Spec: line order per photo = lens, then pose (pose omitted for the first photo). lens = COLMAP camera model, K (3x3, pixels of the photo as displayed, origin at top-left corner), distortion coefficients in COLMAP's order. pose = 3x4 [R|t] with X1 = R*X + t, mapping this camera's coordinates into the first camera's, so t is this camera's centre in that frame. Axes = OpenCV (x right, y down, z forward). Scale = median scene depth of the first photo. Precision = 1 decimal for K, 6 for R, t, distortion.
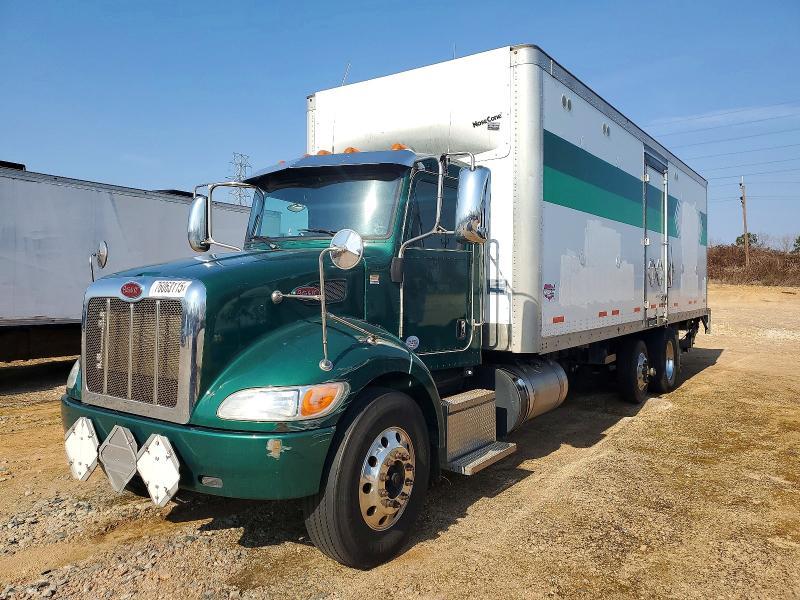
lens RADIAL K [[630.2, 0, 397.2], [0, 630.2, 298.4], [0, 0, 1]] dist [-0.003310, -0.002635]
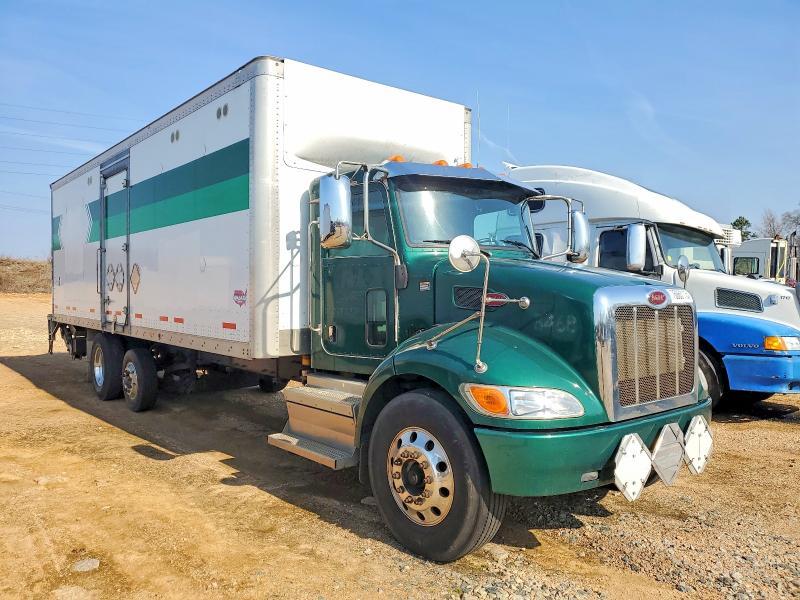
lens RADIAL K [[630.2, 0, 397.4], [0, 630.2, 296.1], [0, 0, 1]] dist [-0.003310, -0.002635]
pose [[0.264078, -0.010686, 0.964442, -1.516085], [0.021509, 0.999755, 0.005188, -0.030117], [-0.964261, 0.019374, 0.264244, 1.098009]]
